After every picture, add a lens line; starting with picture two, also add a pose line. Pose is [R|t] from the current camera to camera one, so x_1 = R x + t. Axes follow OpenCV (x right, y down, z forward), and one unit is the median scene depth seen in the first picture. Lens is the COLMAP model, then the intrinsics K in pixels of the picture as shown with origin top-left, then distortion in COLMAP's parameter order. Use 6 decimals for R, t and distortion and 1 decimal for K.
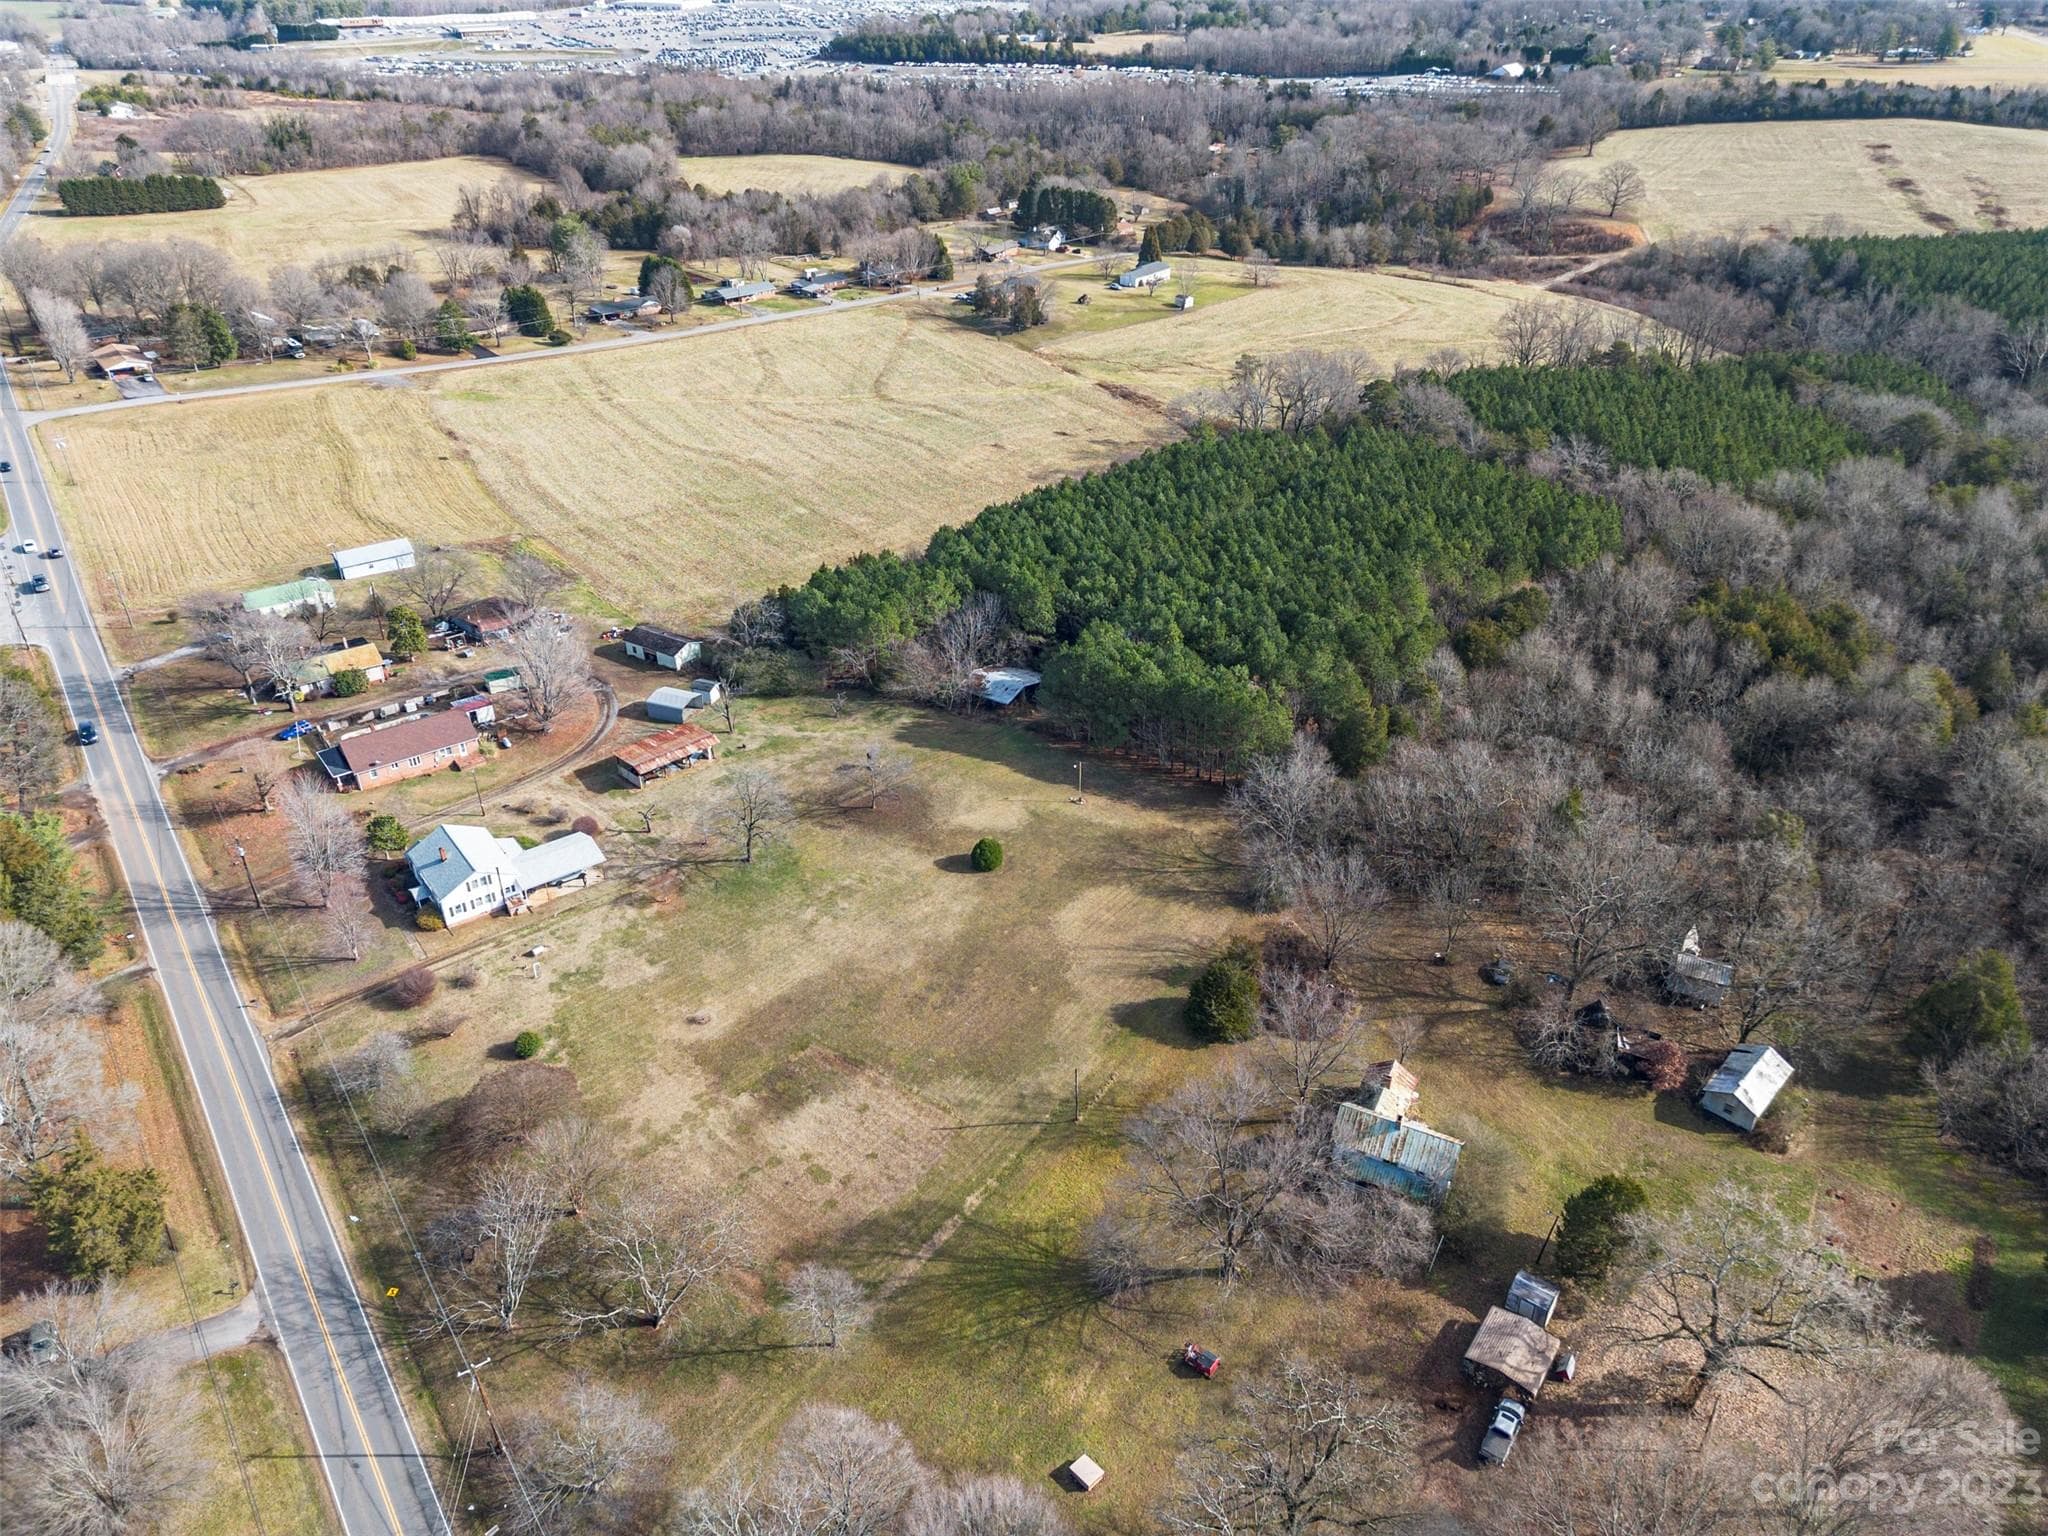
lens RADIAL K [[1446.0, 0, 1024.0], [0, 1446.0, 768.0], [0, 0, 1]] dist [0.073698, -0.071524]
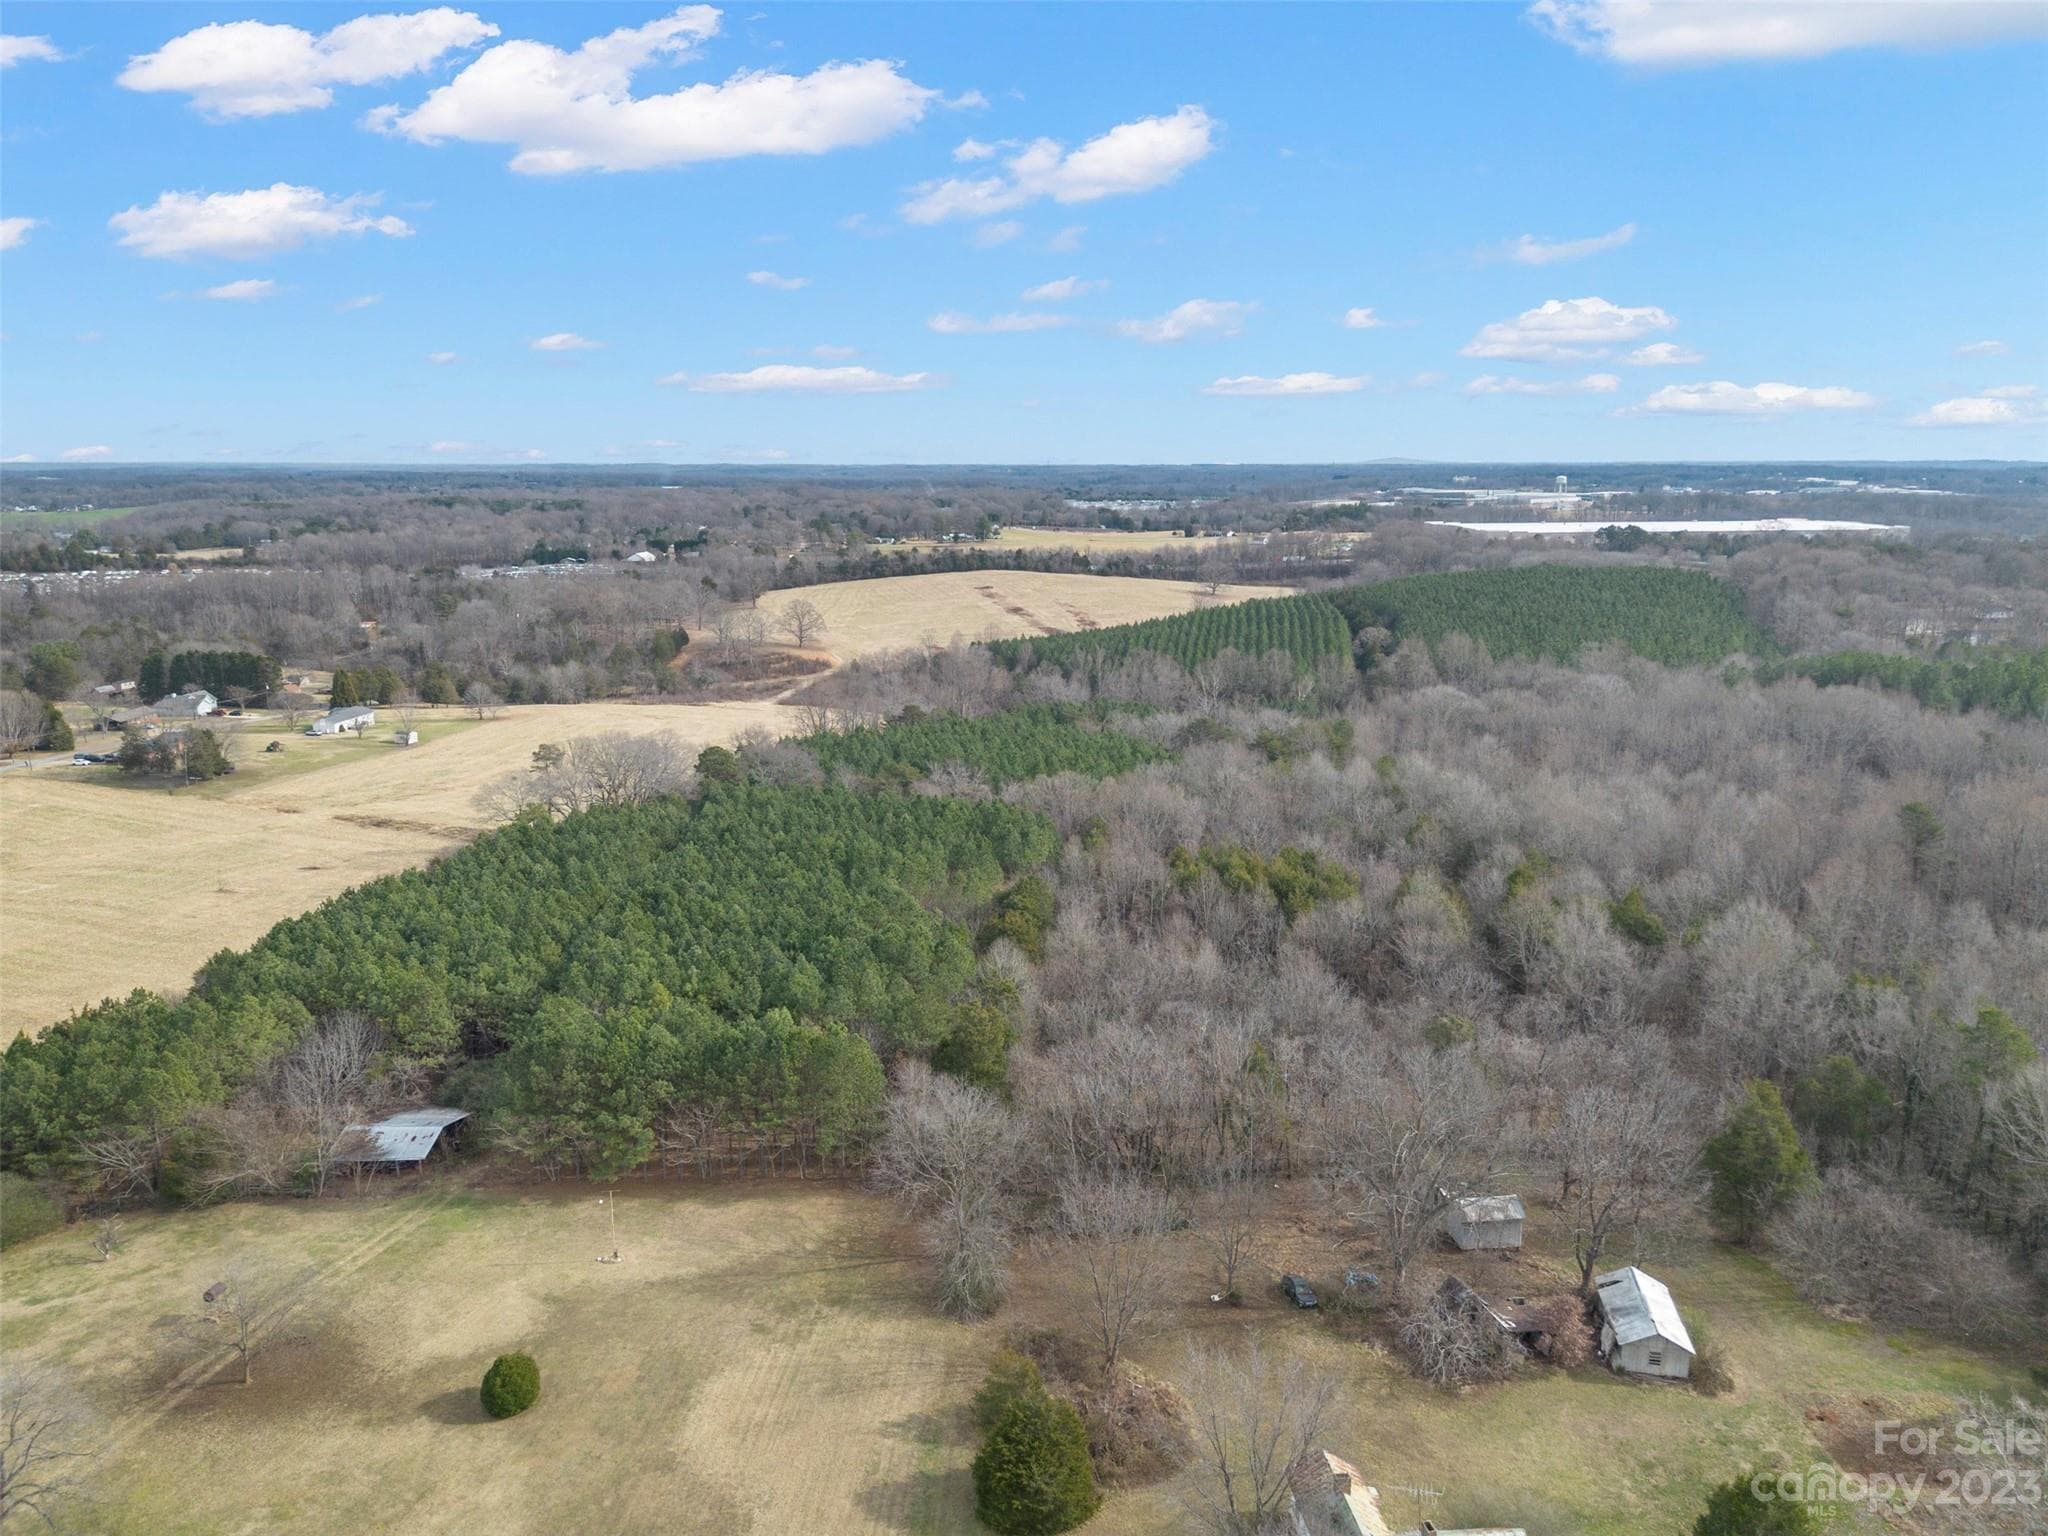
lens RADIAL K [[1446.0, 0, 1024.0], [0, 1446.0, 768.0], [0, 0, 1]] dist [0.073698, -0.071524]
pose [[0.833976, -0.110918, 0.540537, -0.061765], [0.282609, 0.927217, -0.245764, 0.015064], [-0.473936, 0.357722, 0.804624, 0.150110]]
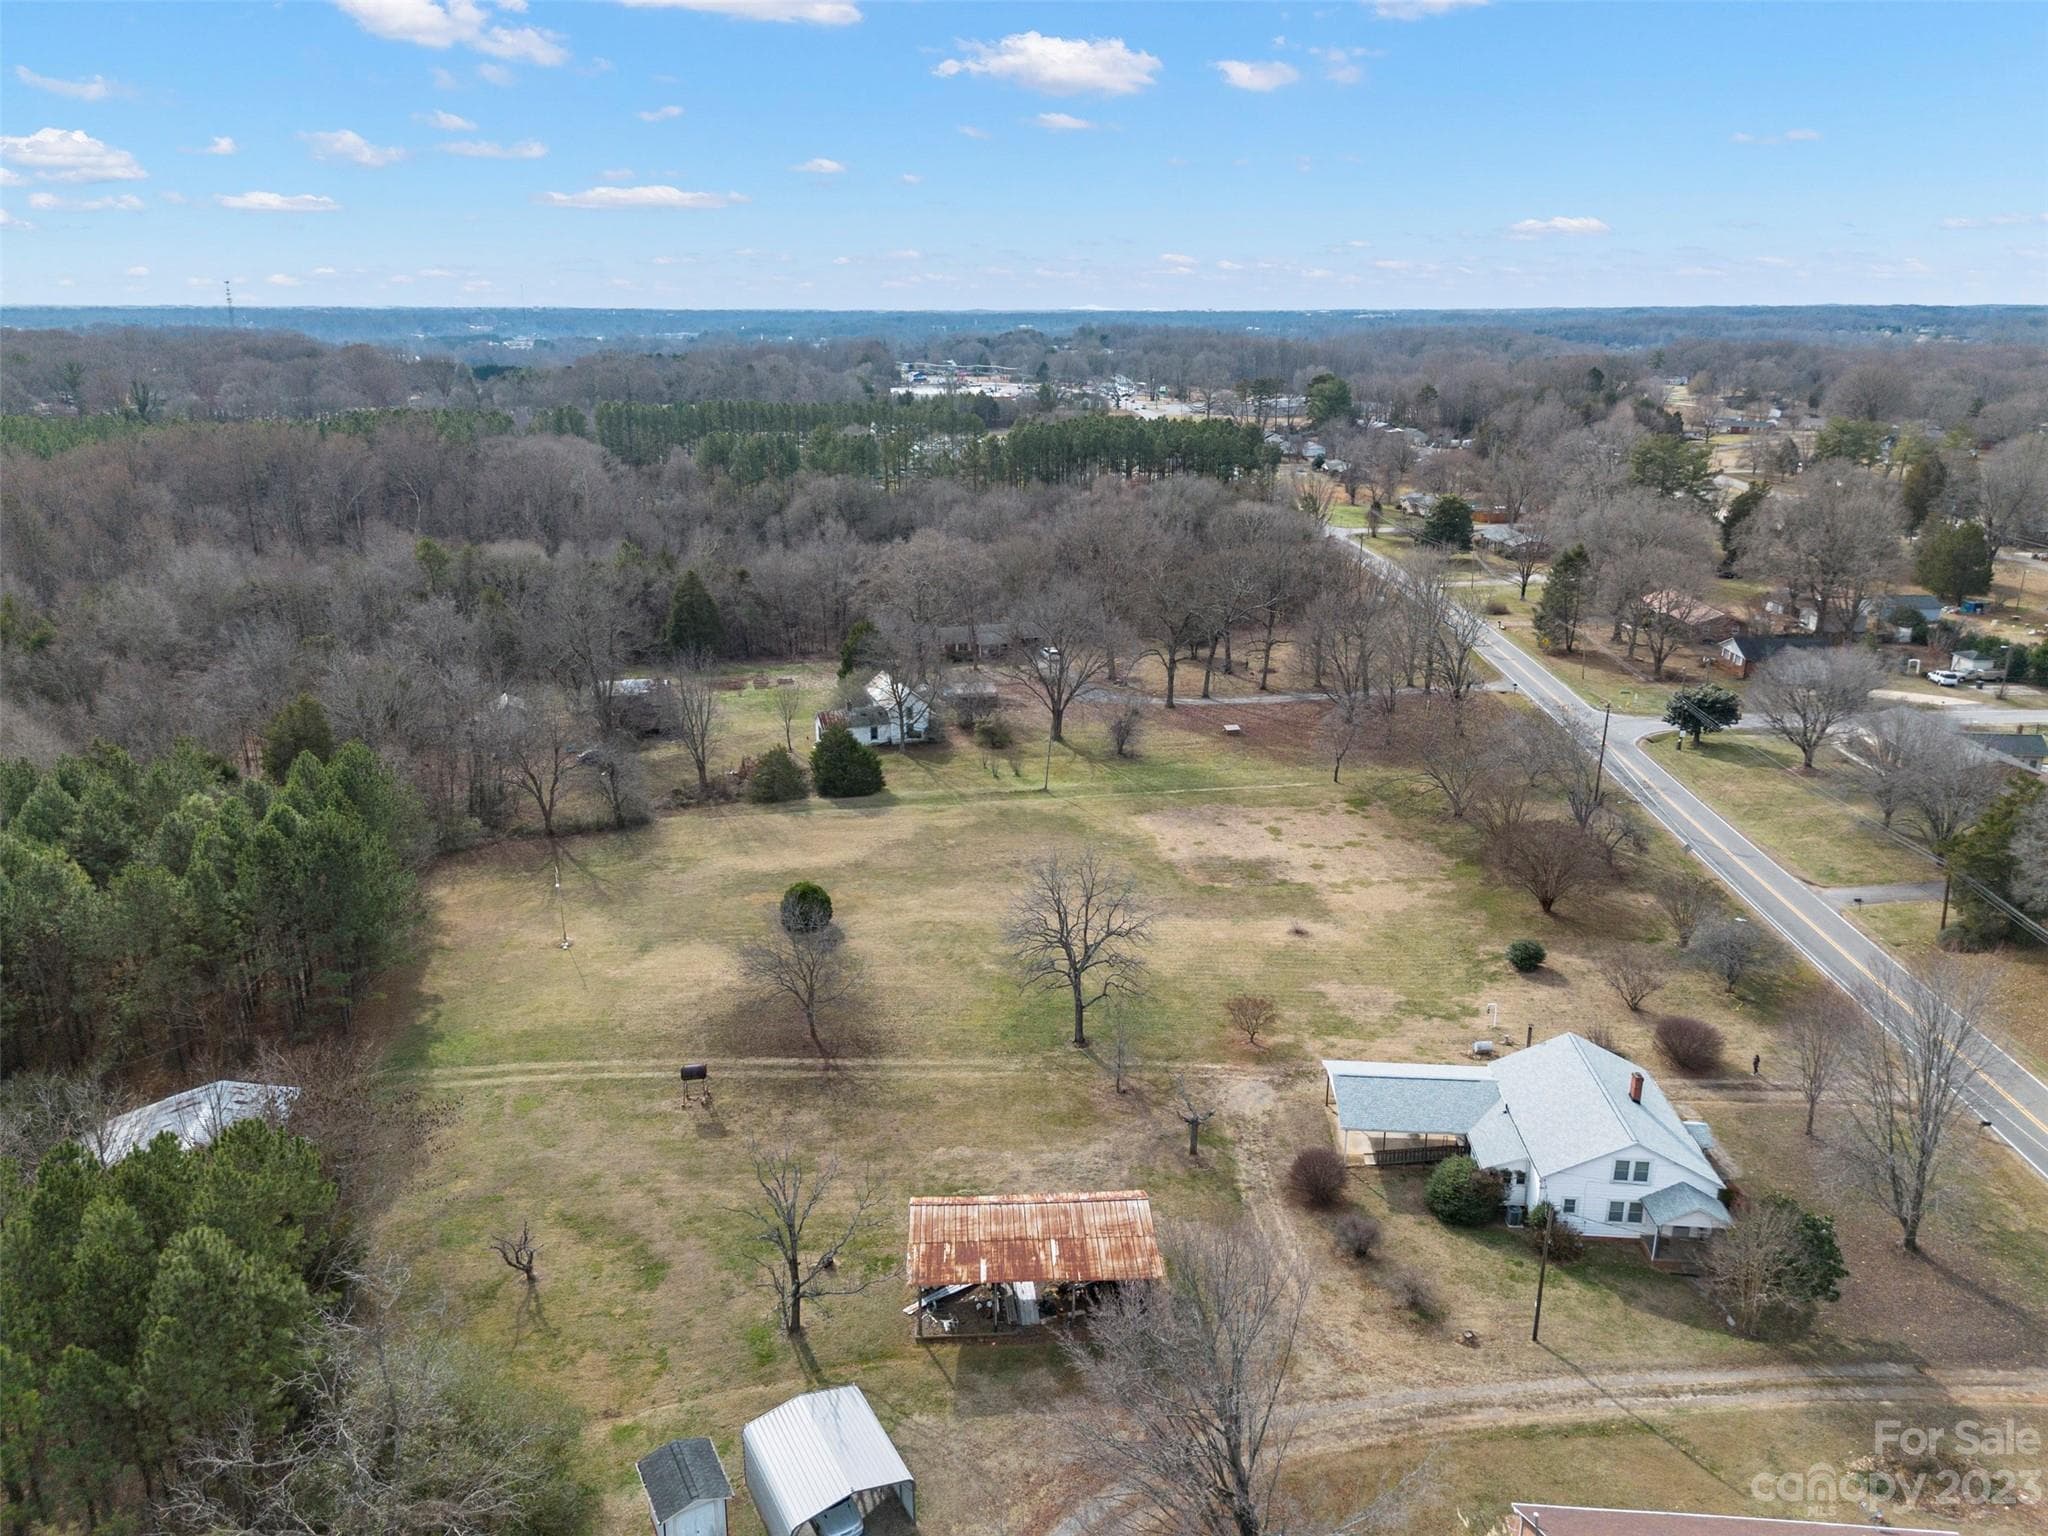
lens RADIAL K [[1477.5, 0, 1024.0], [0, 1477.5, 768.0], [0, 0, 1]] dist [0.072385, -0.075810]
pose [[-0.766078, -0.184181, 0.615794, -0.216275], [0.330887, 0.708348, 0.623504, -0.158673], [-0.551034, 0.681411, -0.481706, 0.525504]]
